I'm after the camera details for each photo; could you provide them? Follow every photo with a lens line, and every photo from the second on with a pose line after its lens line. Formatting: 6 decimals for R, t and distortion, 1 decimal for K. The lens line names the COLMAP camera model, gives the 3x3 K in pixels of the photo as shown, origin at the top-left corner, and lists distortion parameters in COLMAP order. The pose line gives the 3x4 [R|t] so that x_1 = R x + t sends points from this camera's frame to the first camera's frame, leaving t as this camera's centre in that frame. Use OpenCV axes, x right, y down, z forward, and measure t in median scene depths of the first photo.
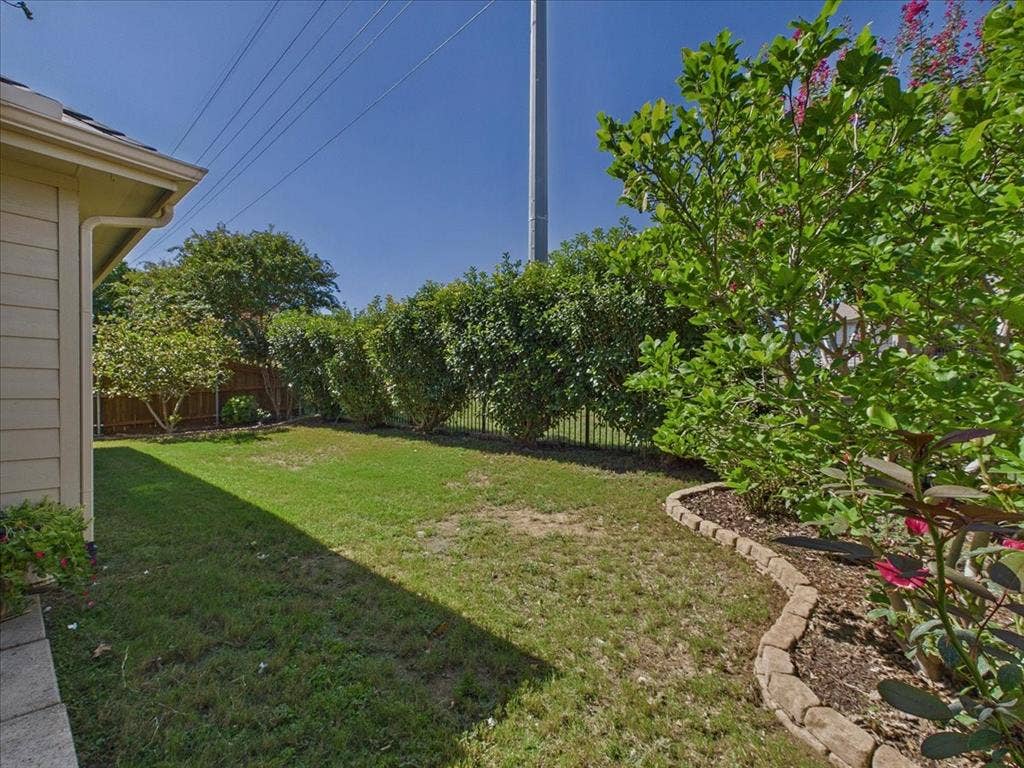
lens RADIAL K [[416.4, 0, 506.0], [0, 416.4, 391.9], [0, 0, 1]] dist [0.000382, 0.000164]
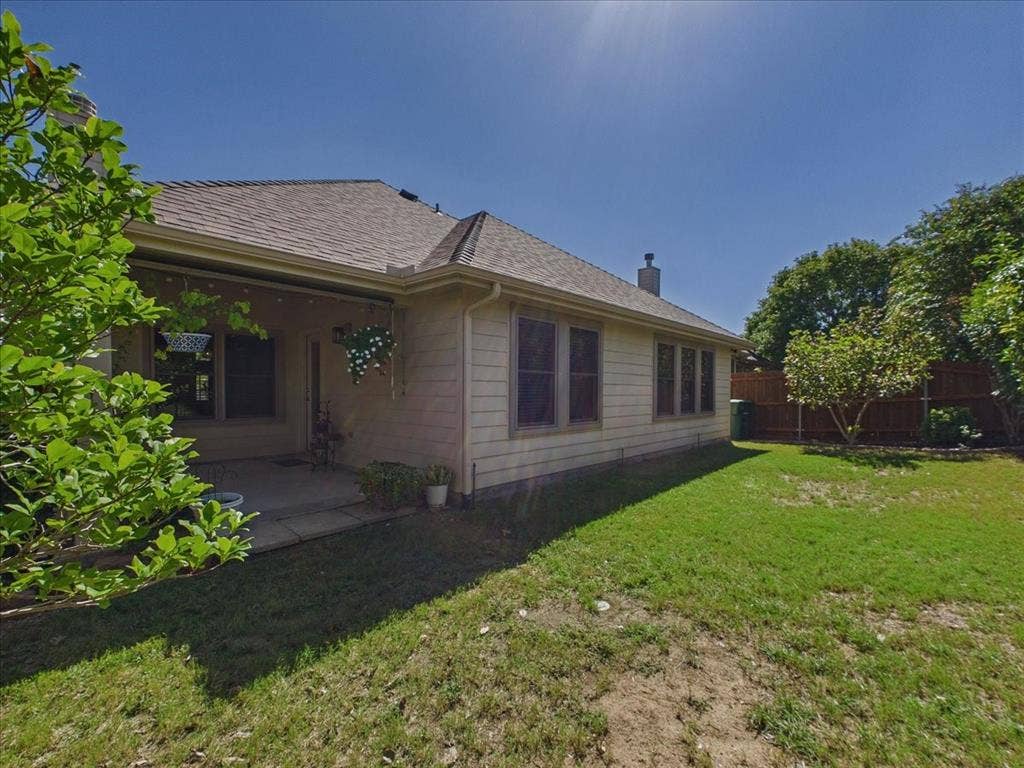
lens RADIAL K [[416.4, 0, 506.0], [0, 416.4, 391.9], [0, 0, 1]] dist [0.000382, 0.000164]
pose [[0.024481, -0.011158, -0.999638, 0.495075], [-0.000497, 0.999937, -0.011173, -0.037990], [0.999700, 0.000770, 0.024474, 0.709201]]
